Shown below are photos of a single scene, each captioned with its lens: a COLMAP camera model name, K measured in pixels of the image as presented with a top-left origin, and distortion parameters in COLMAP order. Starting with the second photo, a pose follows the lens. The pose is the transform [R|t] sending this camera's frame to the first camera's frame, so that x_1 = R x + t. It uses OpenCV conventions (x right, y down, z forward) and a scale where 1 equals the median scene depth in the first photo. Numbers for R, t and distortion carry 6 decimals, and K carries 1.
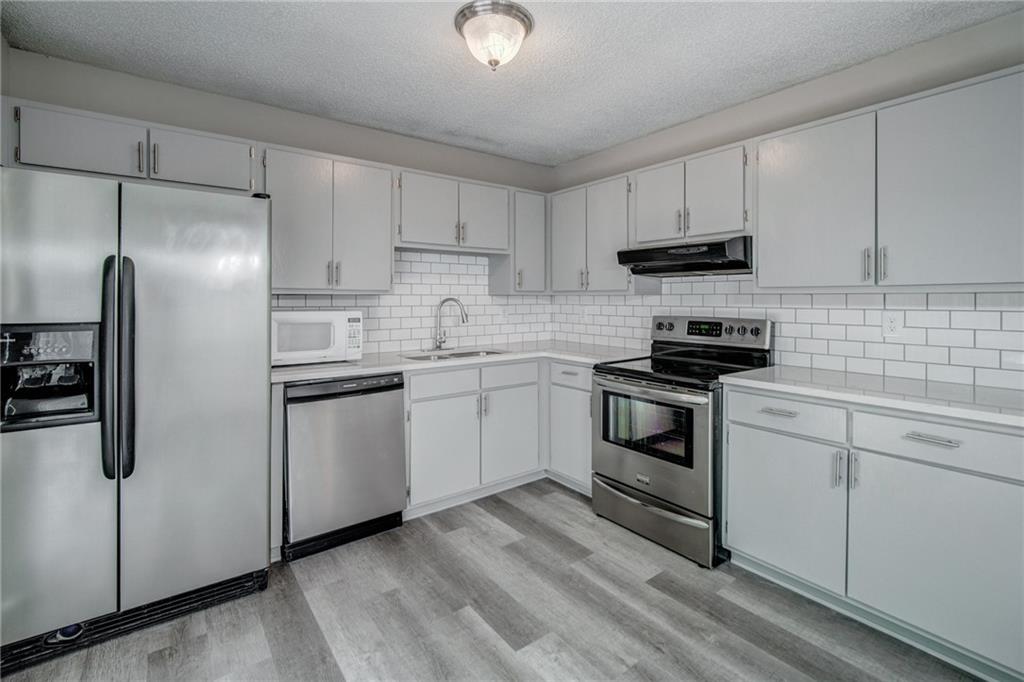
lens RADIAL K [[452.9, 0, 510.4], [0, 452.9, 301.9], [0, 0, 1]] dist [0.001364, 0.000136]
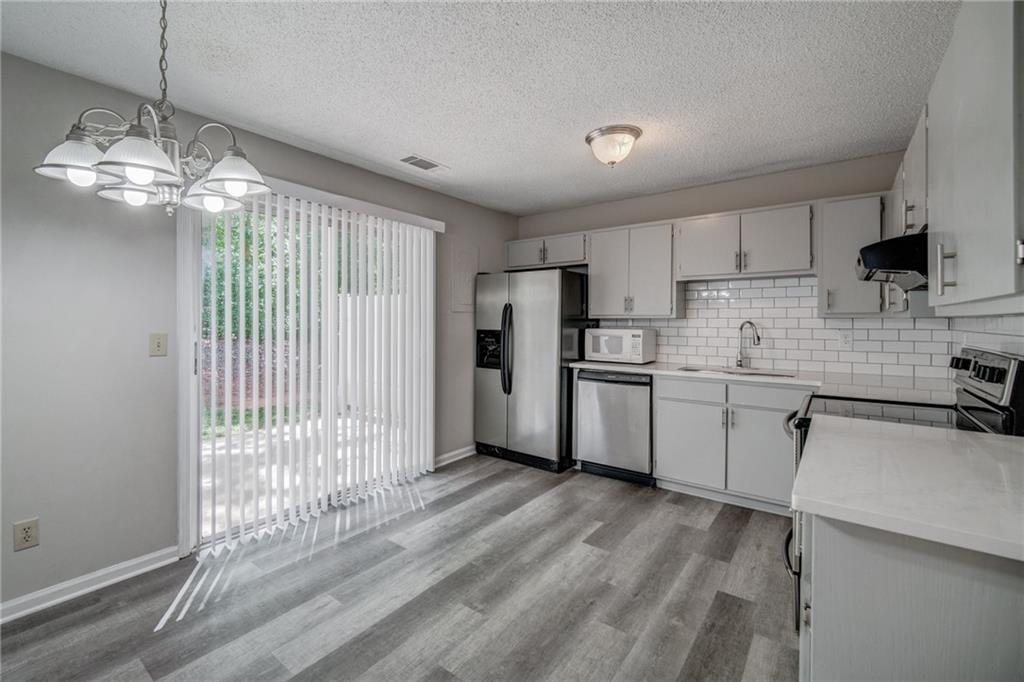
lens RADIAL K [[460.5, 0, 511.6], [0, 460.5, 328.2], [0, 0, 1]] dist [0.000199, -0.000341]
pose [[0.293915, 0.013718, -0.955733, 1.013476], [-0.011471, 0.999876, 0.010824, 0.003961], [0.955763, 0.007781, 0.294036, 0.194531]]
